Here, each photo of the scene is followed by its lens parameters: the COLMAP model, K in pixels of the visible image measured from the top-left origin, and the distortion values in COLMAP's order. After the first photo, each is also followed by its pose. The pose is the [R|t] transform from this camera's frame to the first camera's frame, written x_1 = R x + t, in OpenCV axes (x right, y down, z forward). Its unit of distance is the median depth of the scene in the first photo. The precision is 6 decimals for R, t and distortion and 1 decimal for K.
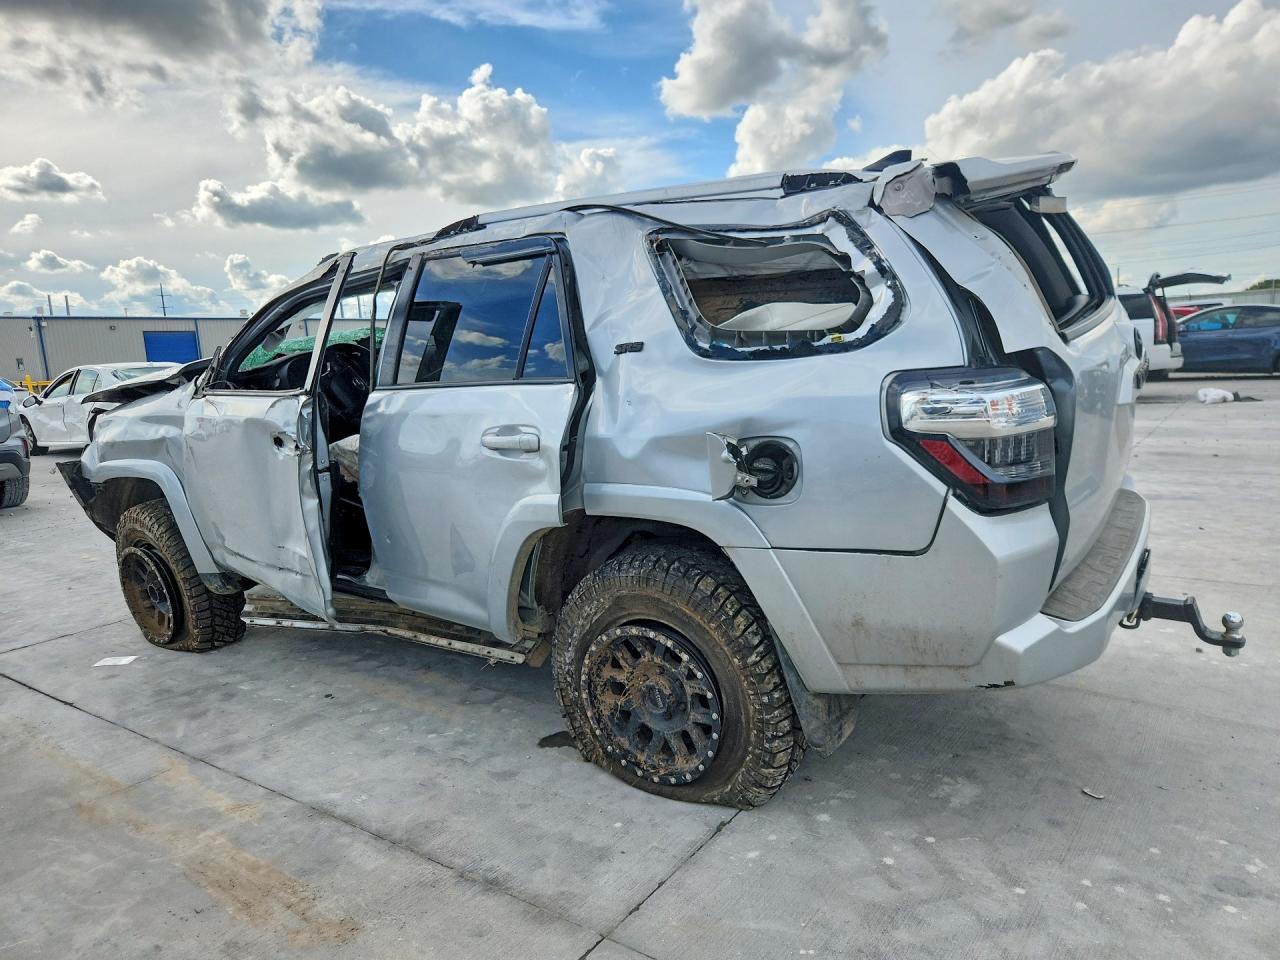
lens RADIAL K [[871.8, 0, 633.0], [0, 871.8, 481.4], [0, 0, 1]] dist [0.021614, -0.012734]
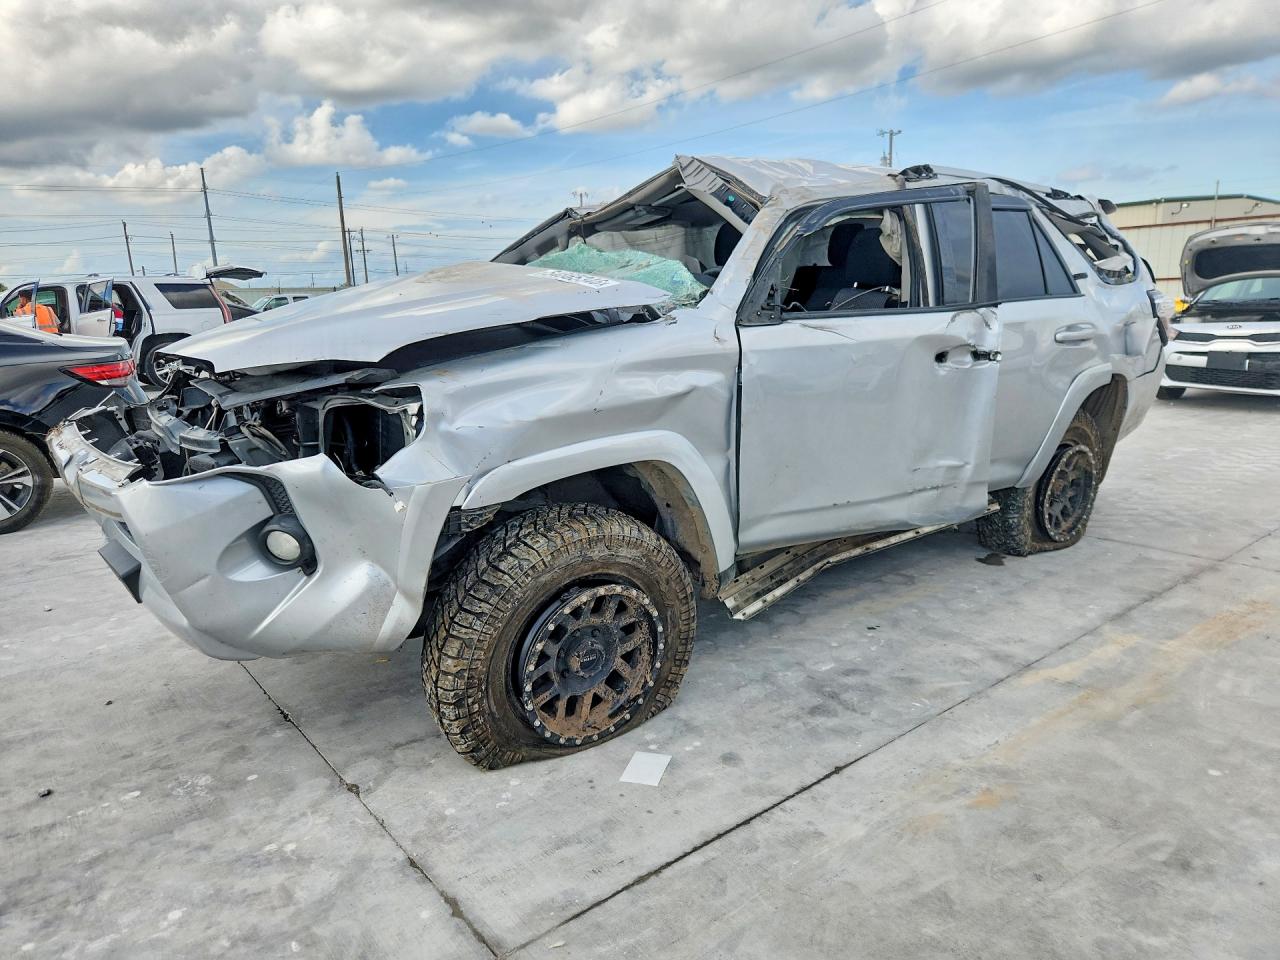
lens RADIAL K [[871.8, 0, 634.5], [0, 871.8, 476.5], [0, 0, 1]] dist [0.021614, -0.012734]
pose [[0.282844, -0.149214, 0.947489, -1.474539], [0.169133, 0.980106, 0.103861, -0.074035], [-0.944136, 0.130875, 0.302454, 1.043557]]
